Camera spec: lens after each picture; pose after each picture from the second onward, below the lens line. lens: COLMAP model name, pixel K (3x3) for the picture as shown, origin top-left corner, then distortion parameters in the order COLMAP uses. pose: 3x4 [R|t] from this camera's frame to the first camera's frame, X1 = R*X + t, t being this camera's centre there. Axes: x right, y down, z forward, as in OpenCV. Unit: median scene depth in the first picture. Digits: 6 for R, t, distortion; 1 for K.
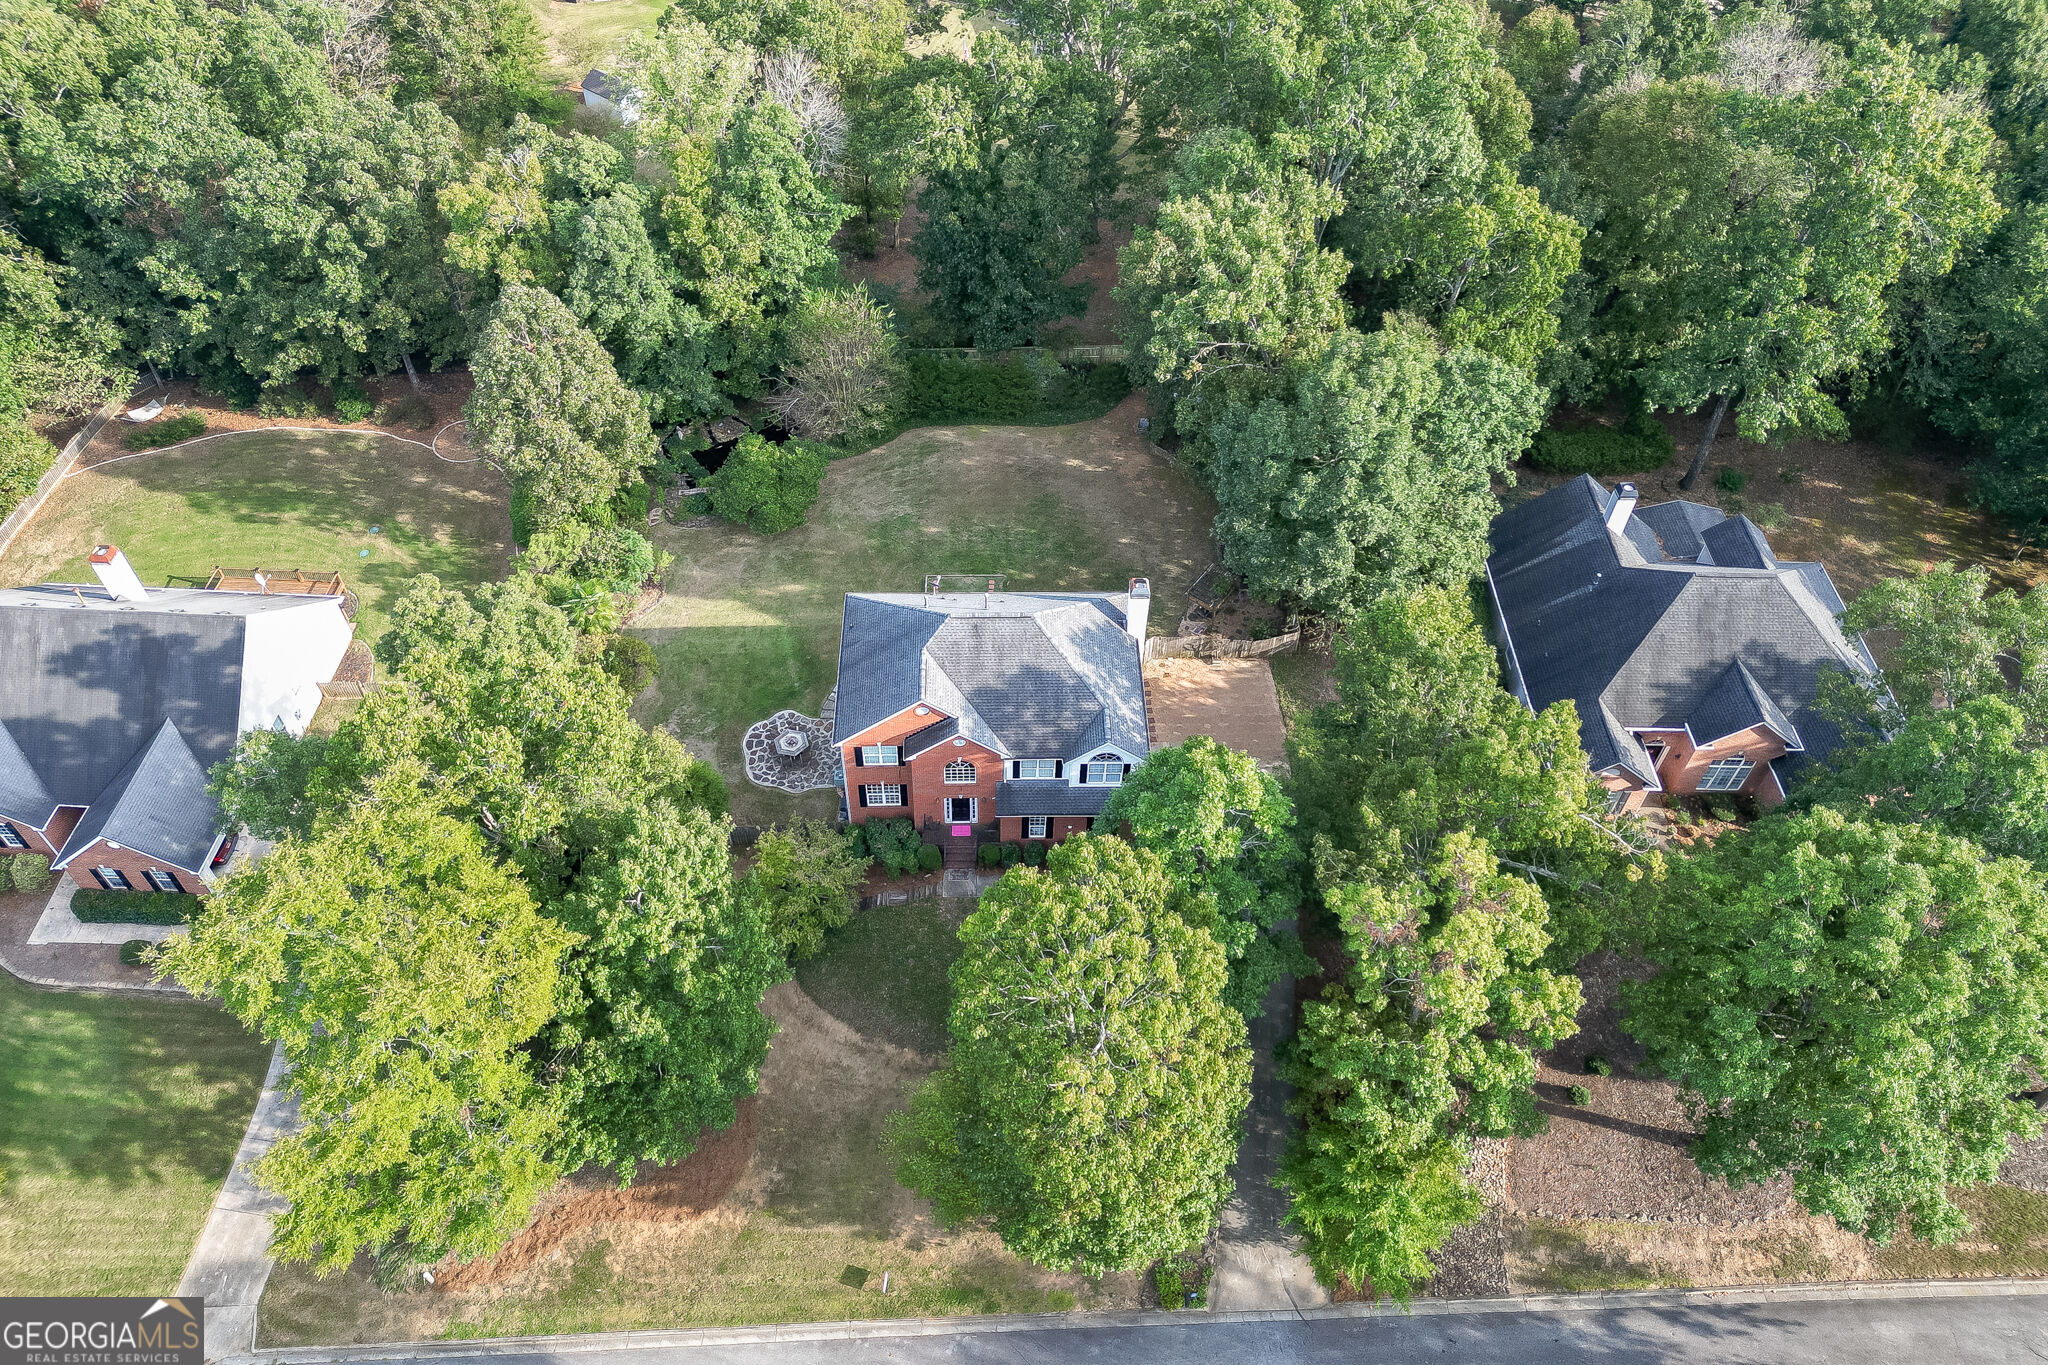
lens RADIAL K [[1445.9, 0, 1016.4], [0, 1445.9, 642.7], [0, 0, 1]] dist [0.074118, -0.059855]
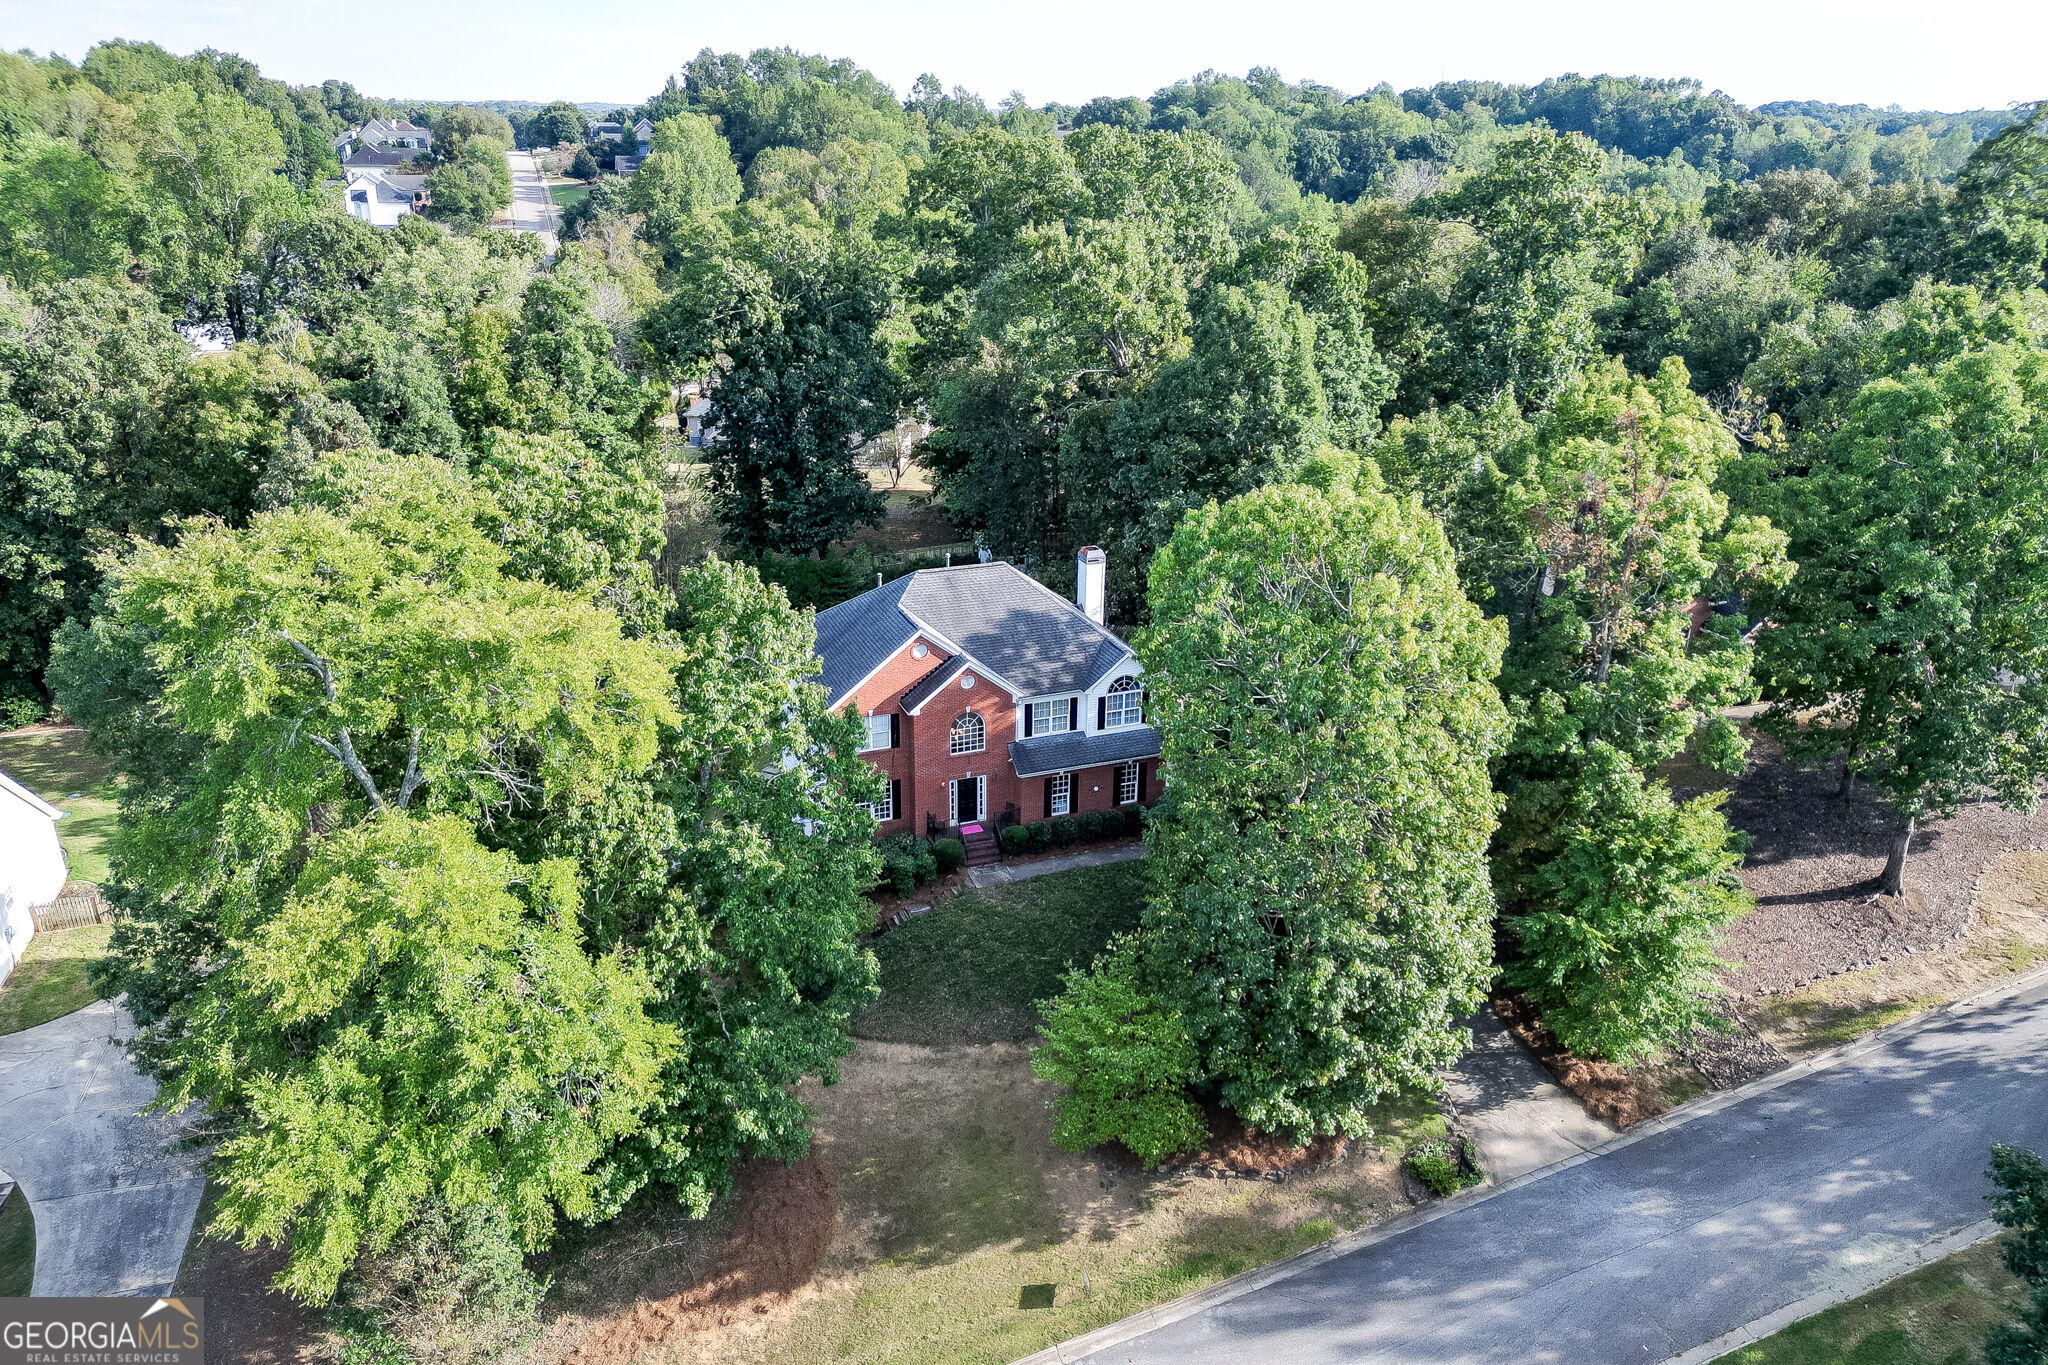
lens RADIAL K [[1445.9, 0, 1030.6], [0, 1445.9, 675.9], [0, 0, 1]] dist [0.074118, -0.059855]
pose [[0.938748, -0.131190, 0.318657, -0.261079], [0.255196, 0.886059, -0.387007, 0.384120], [-0.231577, 0.444621, 0.865265, 0.225898]]
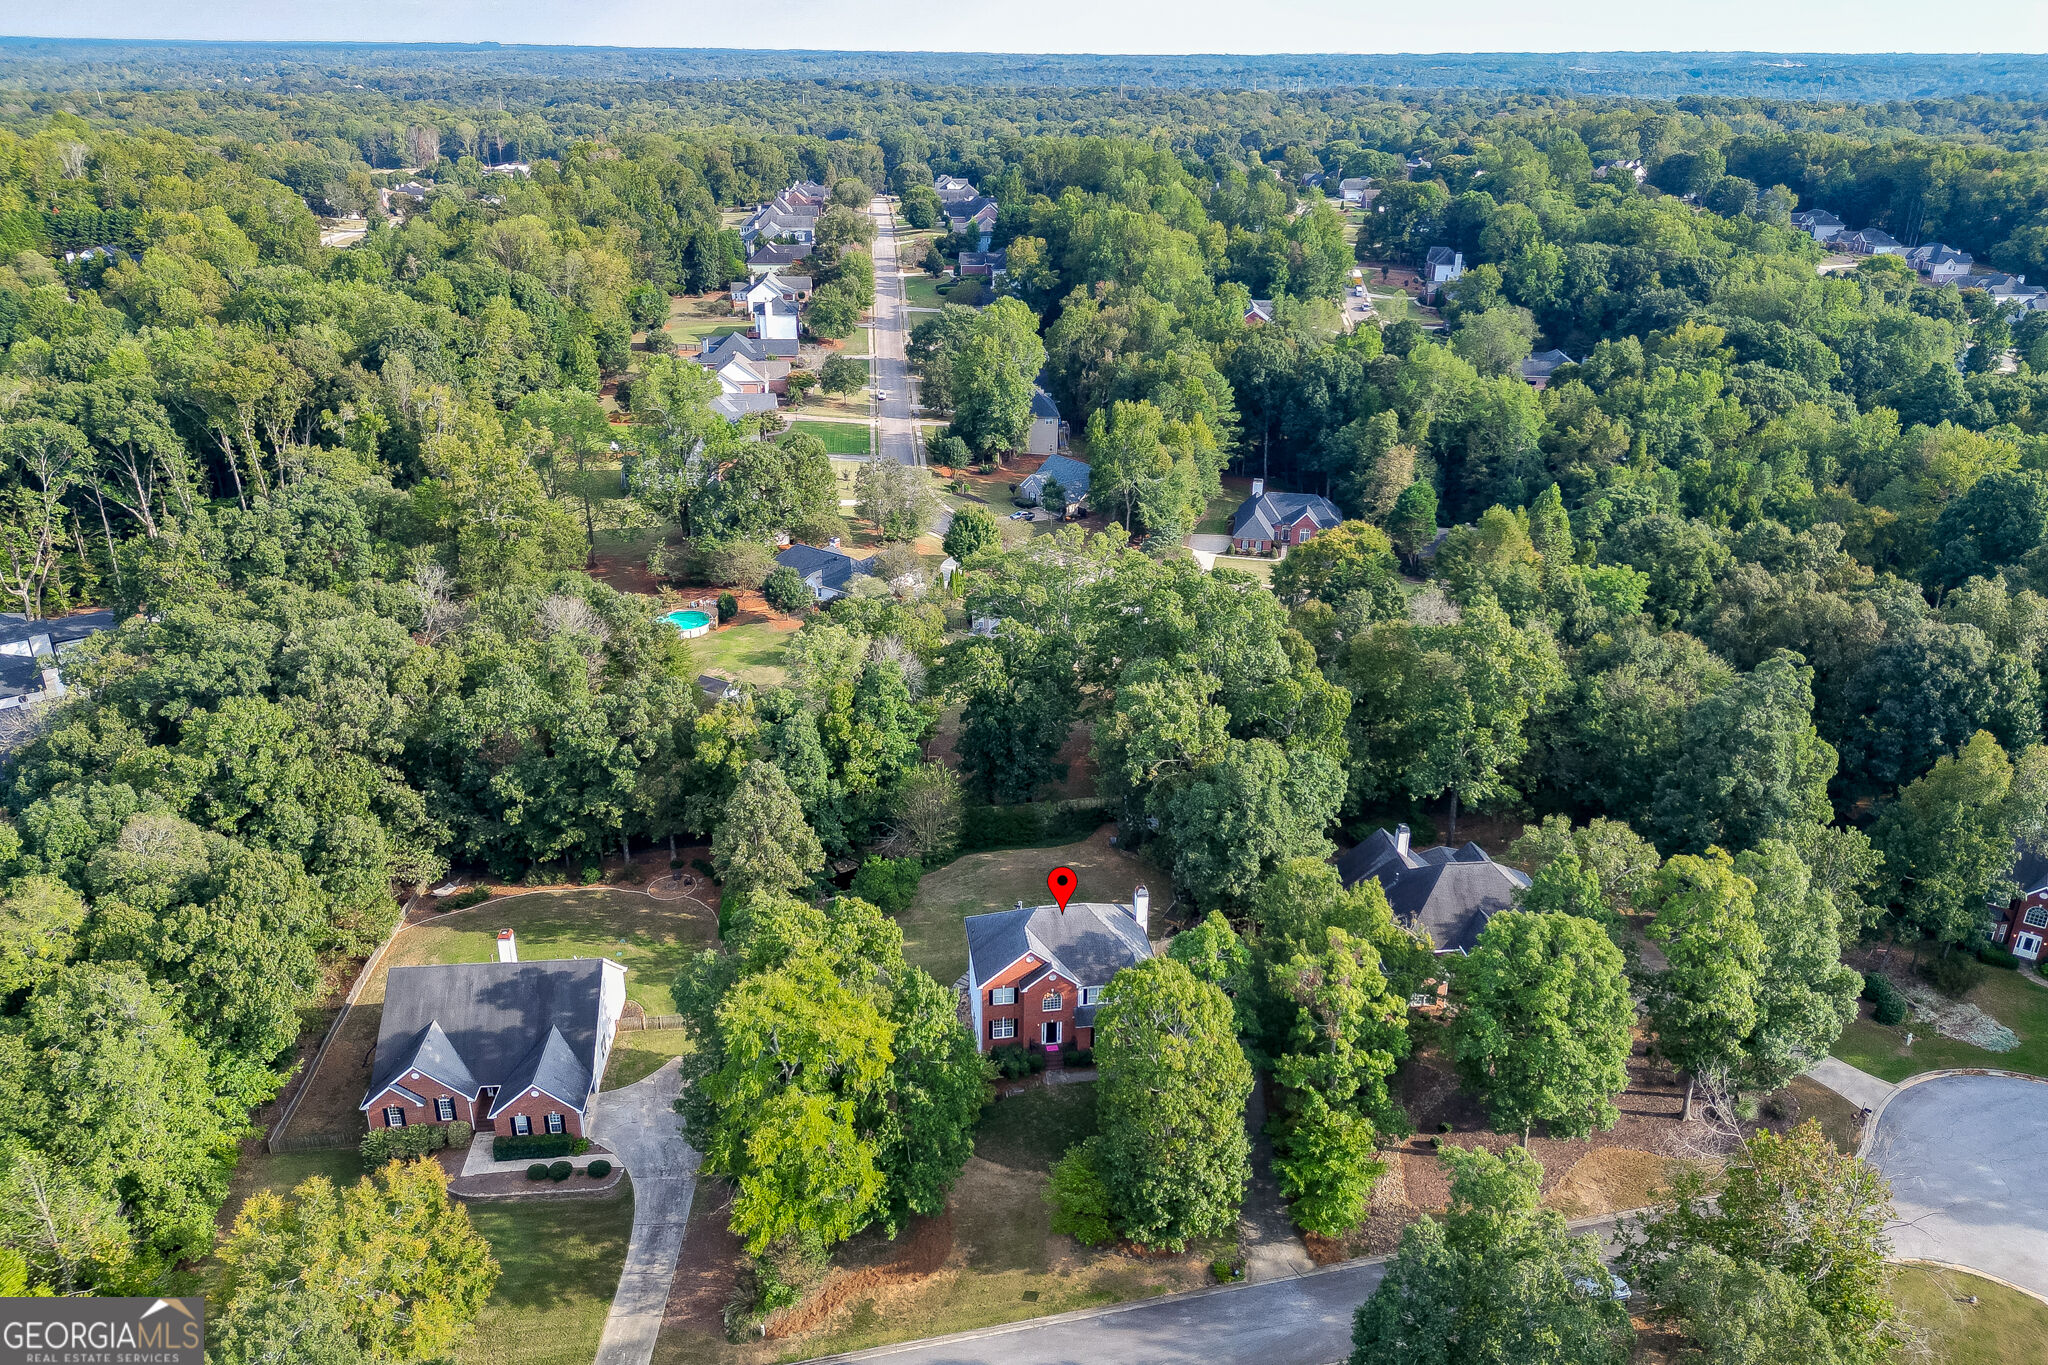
lens RADIAL K [[1445.9, 0, 1023.1], [0, 1445.9, 643.0], [0, 0, 1]] dist [0.074118, -0.059855]
pose [[0.992831, -0.052944, 0.107161, -0.222479], [0.092497, 0.908158, -0.408281, 0.381969], [-0.075703, 0.415266, 0.906545, -0.674942]]
